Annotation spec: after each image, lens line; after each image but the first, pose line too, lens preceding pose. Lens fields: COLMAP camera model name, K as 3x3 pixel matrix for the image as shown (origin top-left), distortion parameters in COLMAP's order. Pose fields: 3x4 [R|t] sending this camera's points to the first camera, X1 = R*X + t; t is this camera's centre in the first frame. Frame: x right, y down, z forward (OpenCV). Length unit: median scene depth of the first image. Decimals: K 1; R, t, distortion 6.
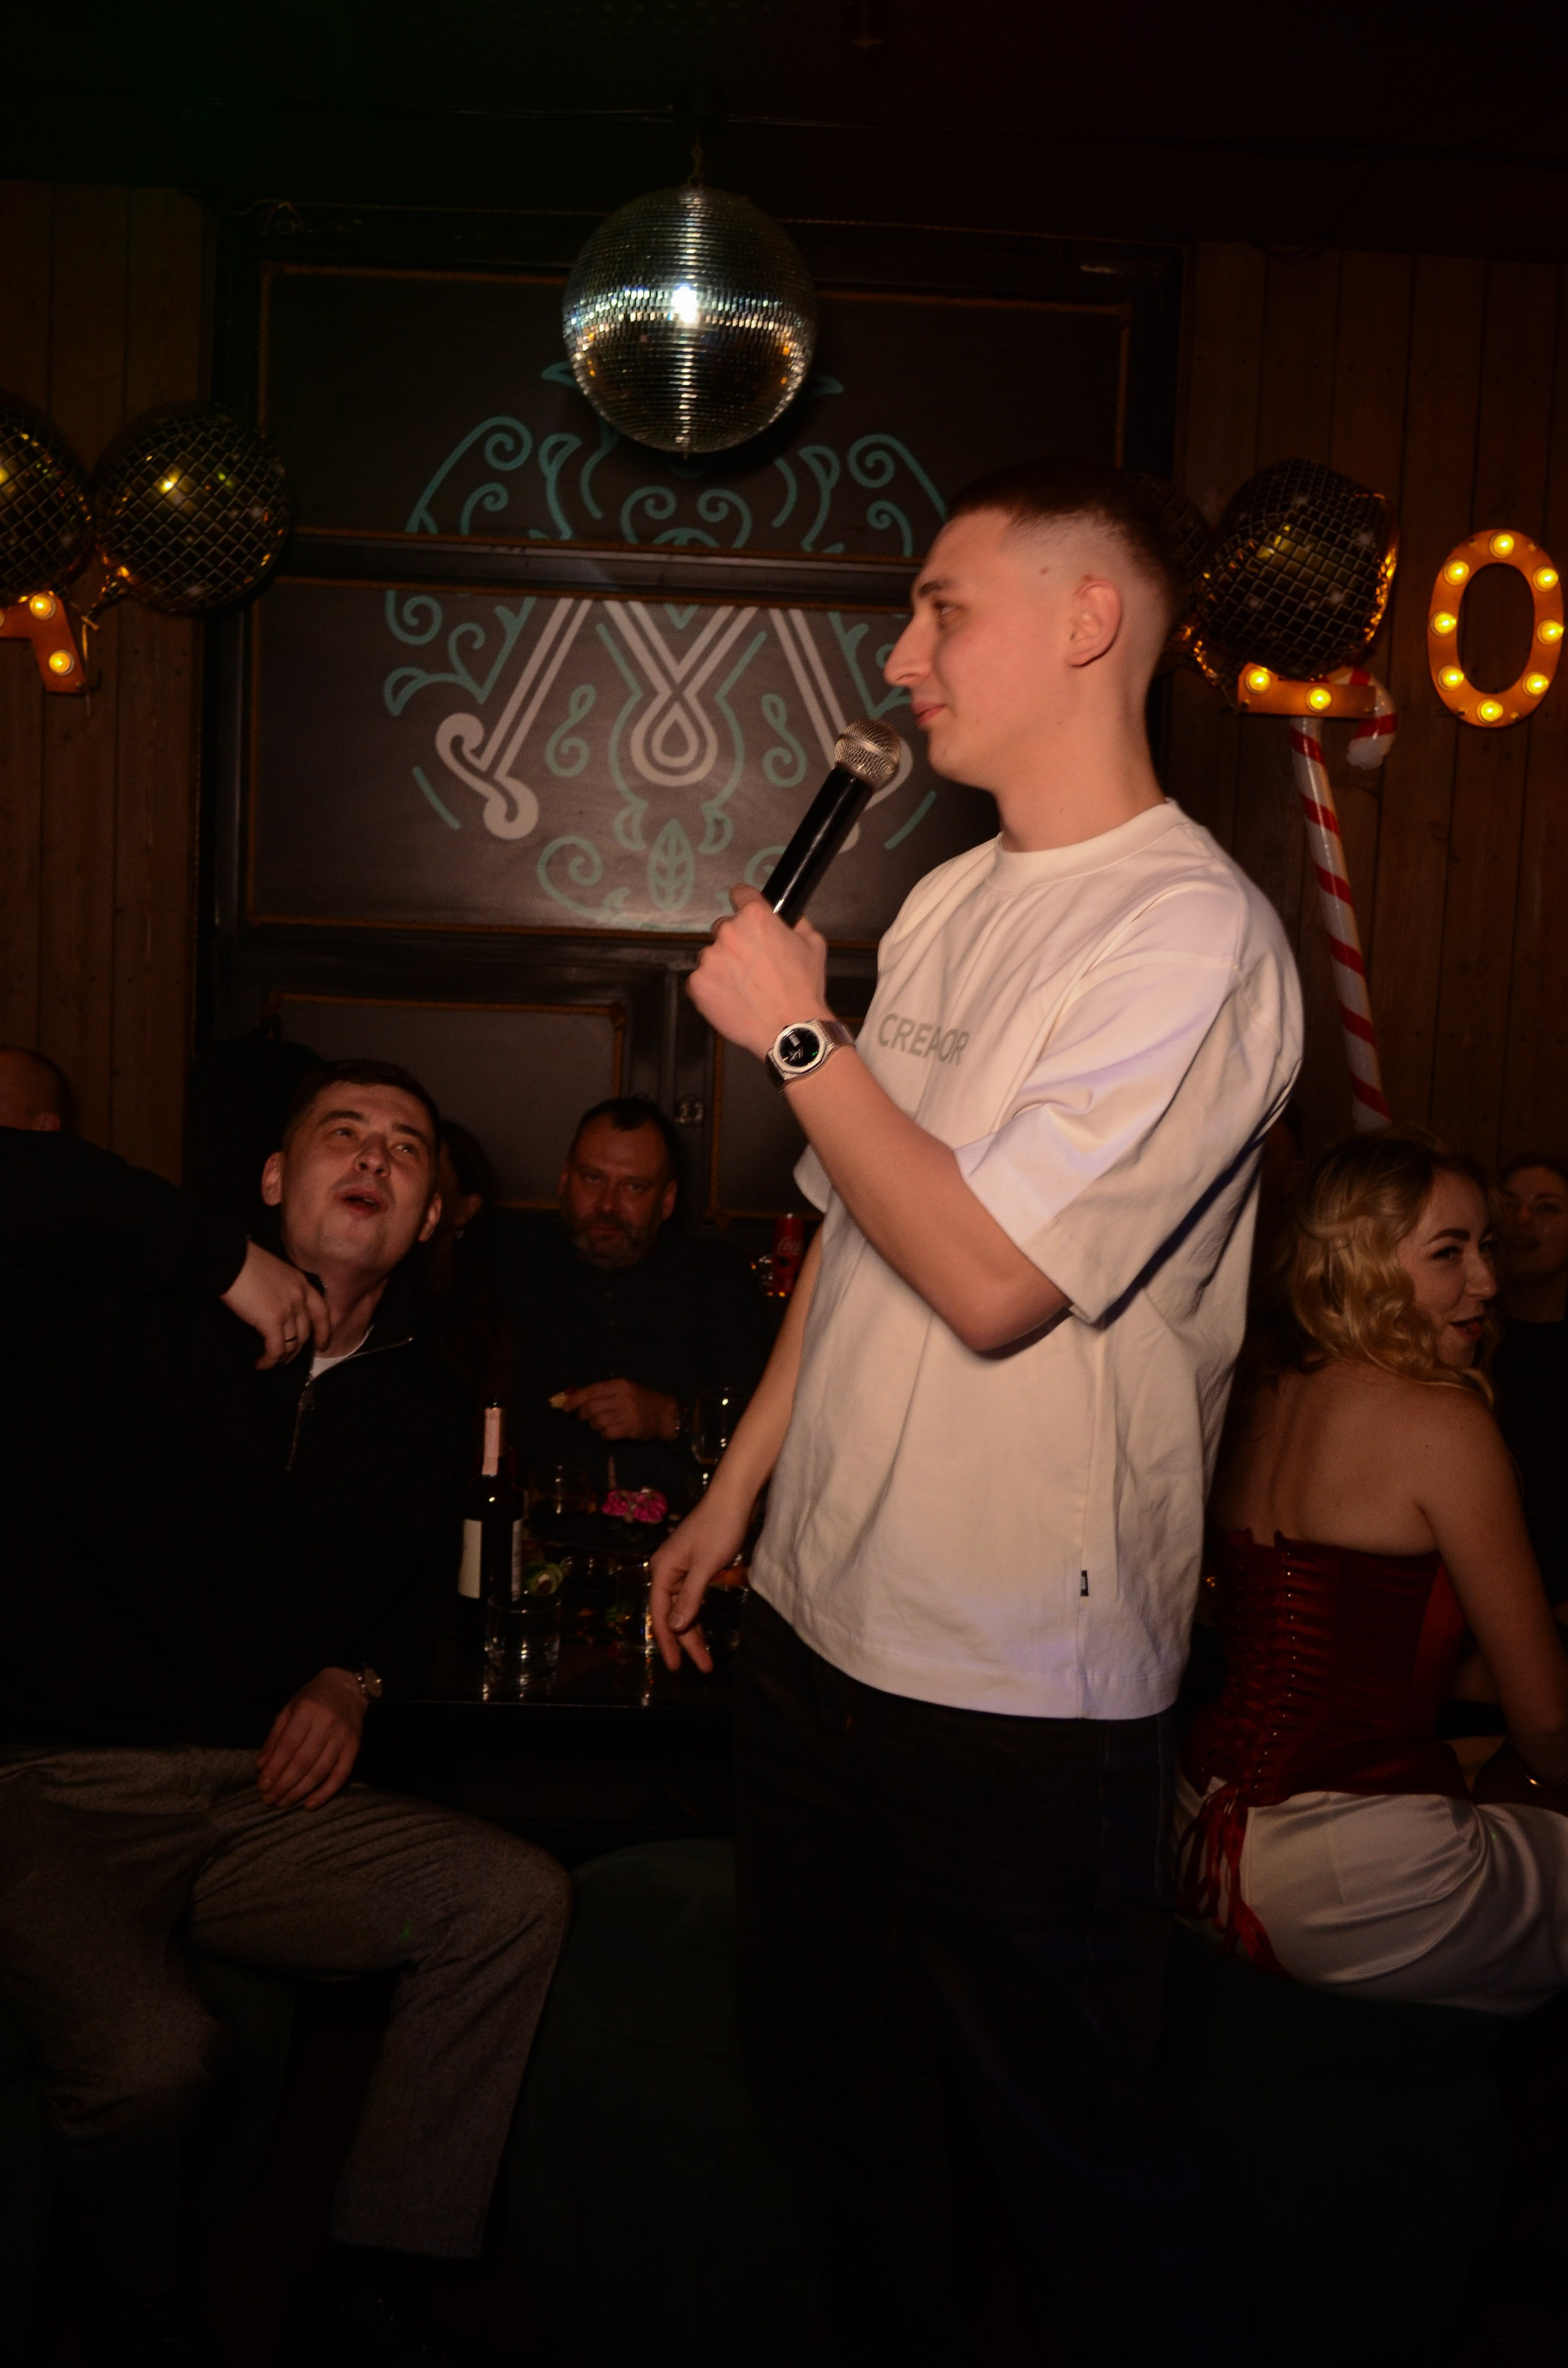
lens RADIAL K [[2526.9, 0, 776.6], [0, 2526.9, 1191.3], [0, 0, 1]] dist [-0.061947, -0.005183]
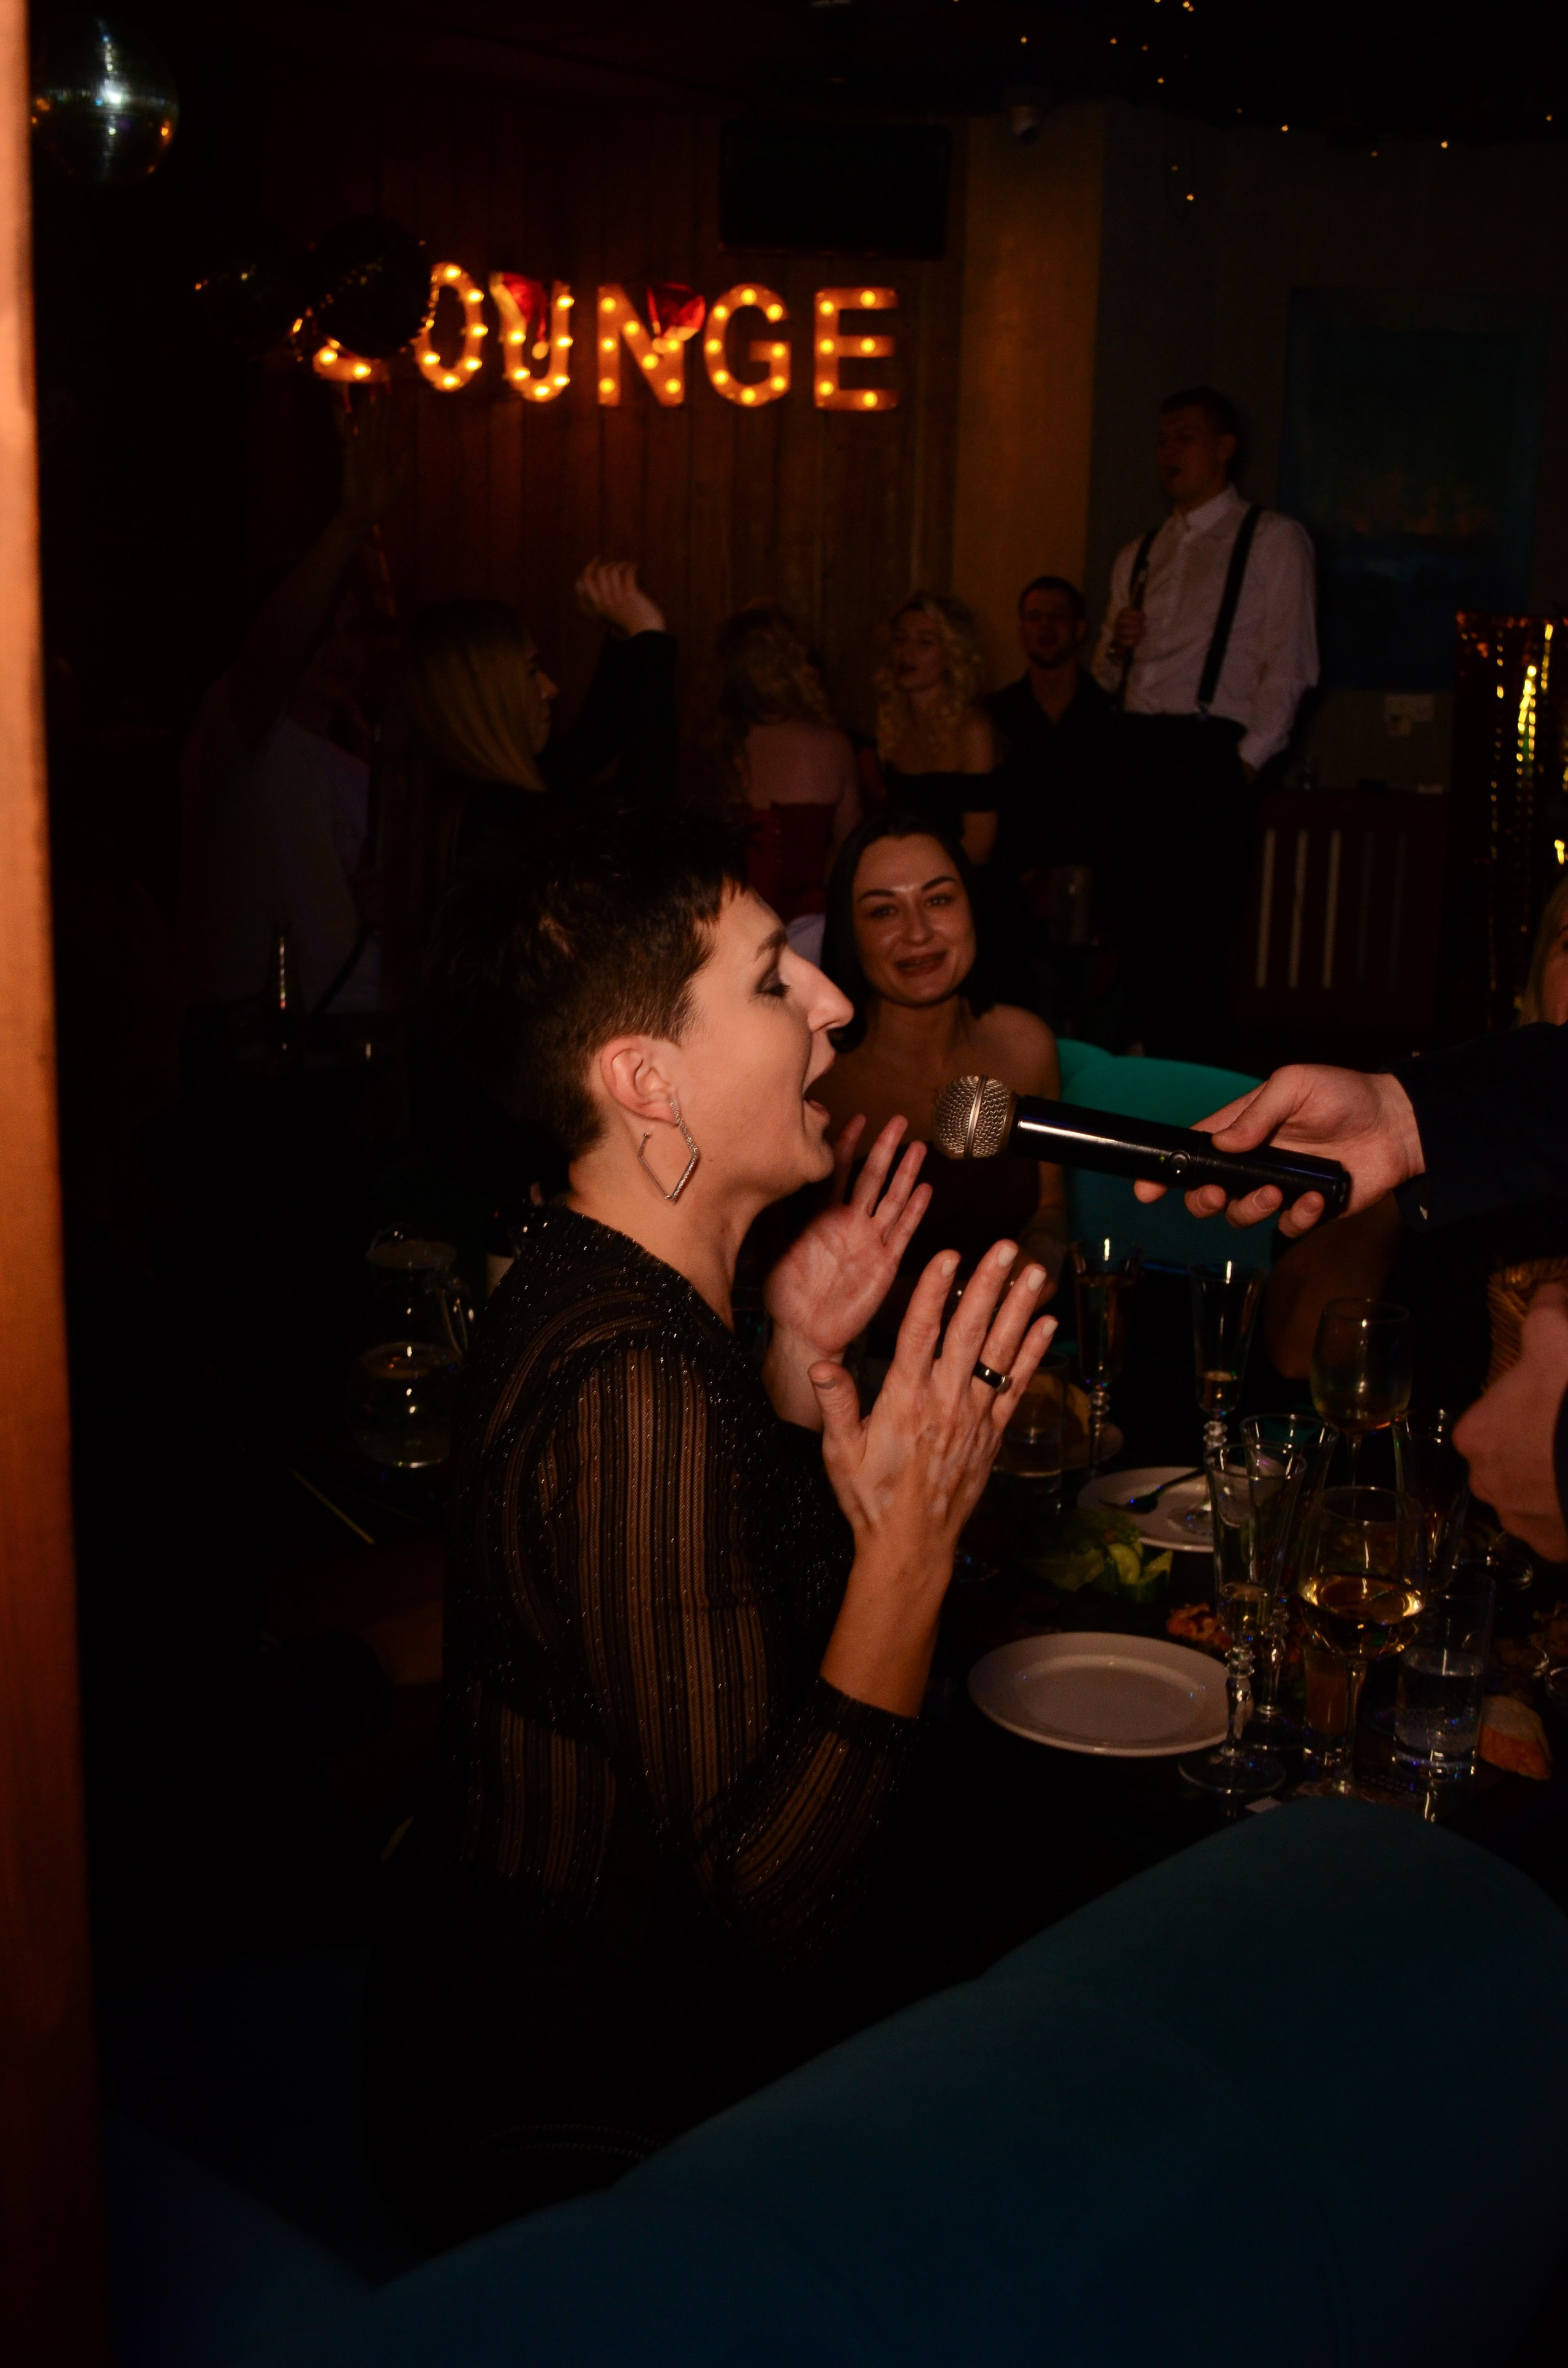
lens RADIAL K [[2544.4, 0, 767.8], [0, 2544.4, 1184.7], [0, 0, 1]] dist [-0.064093, 0.014854]
pose [[0.730865, -0.177789, 0.658960, -0.677849], [0.087517, 0.981919, 0.167857, 0.054187], [-0.676888, -0.065011, 0.733210, -0.323591]]
